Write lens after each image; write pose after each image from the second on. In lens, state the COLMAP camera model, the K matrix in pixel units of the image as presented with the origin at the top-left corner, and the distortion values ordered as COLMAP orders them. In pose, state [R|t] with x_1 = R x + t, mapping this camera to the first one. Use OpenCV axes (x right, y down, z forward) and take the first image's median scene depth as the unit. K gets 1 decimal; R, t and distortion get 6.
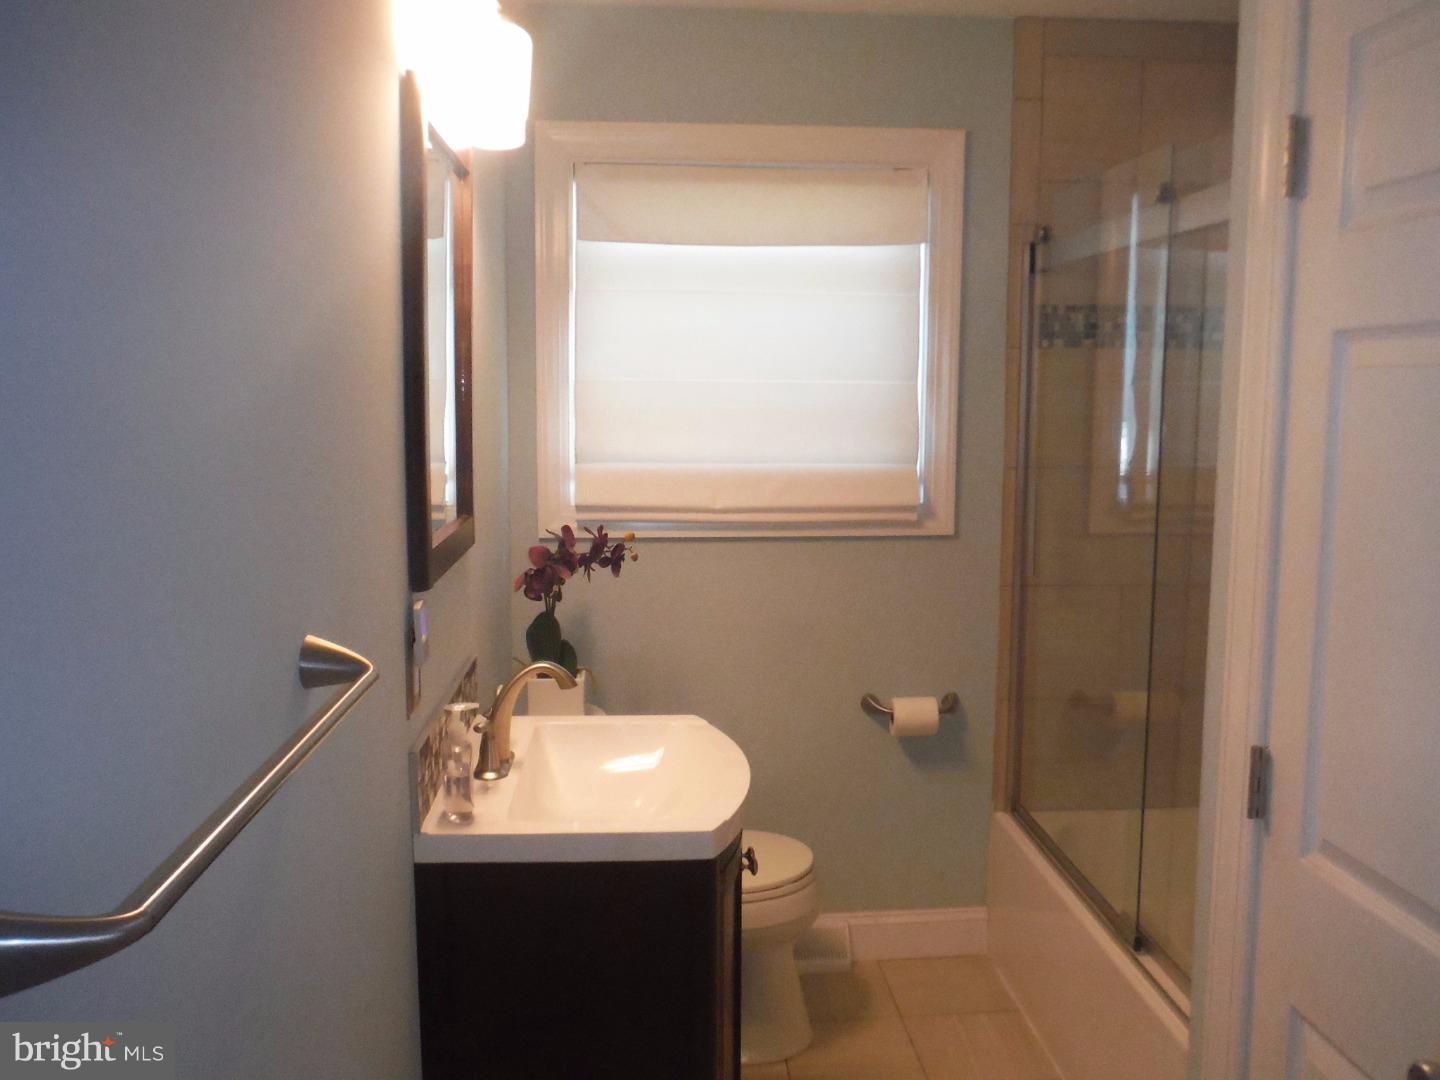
lens RADIAL K [[1209.0, 0, 720.0], [0, 1209.0, 540.0], [0, 0, 1]] dist [-0.096619, 0.069855]
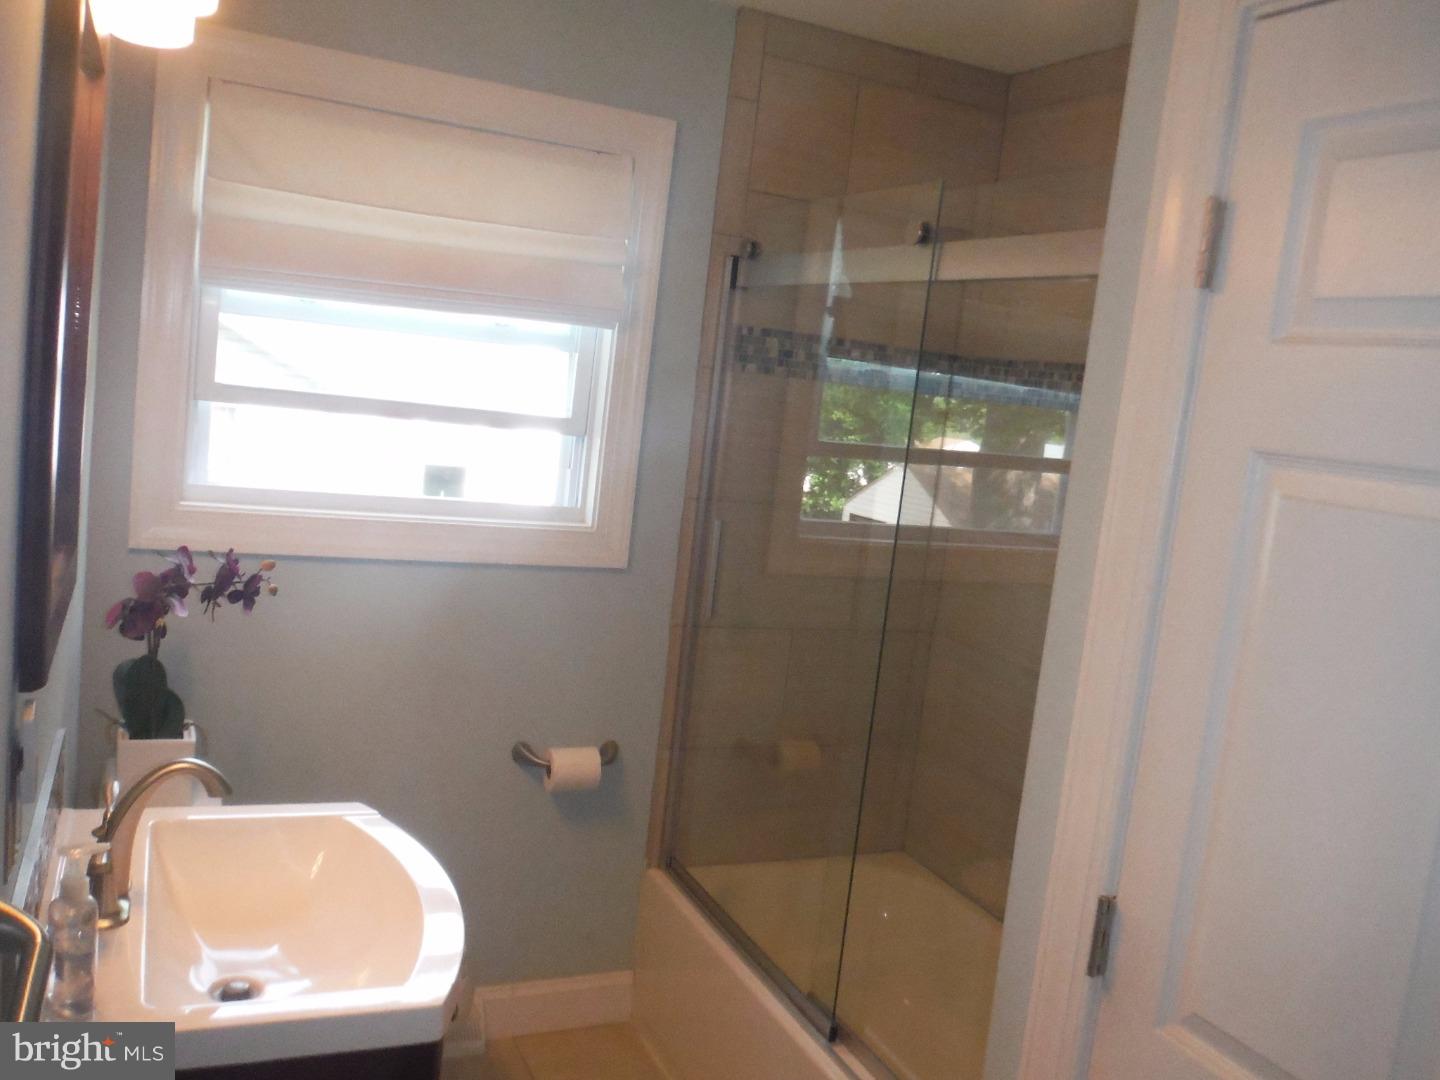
lens RADIAL K [[1209.0, 0, 720.0], [0, 1209.0, 540.0], [0, 0, 1]] dist [-0.096619, 0.069855]
pose [[0.927620, 0.057340, 0.369099, -0.078016], [-0.066331, 0.997729, 0.011705, -0.041474], [-0.367589, -0.035341, 0.929316, 0.139188]]
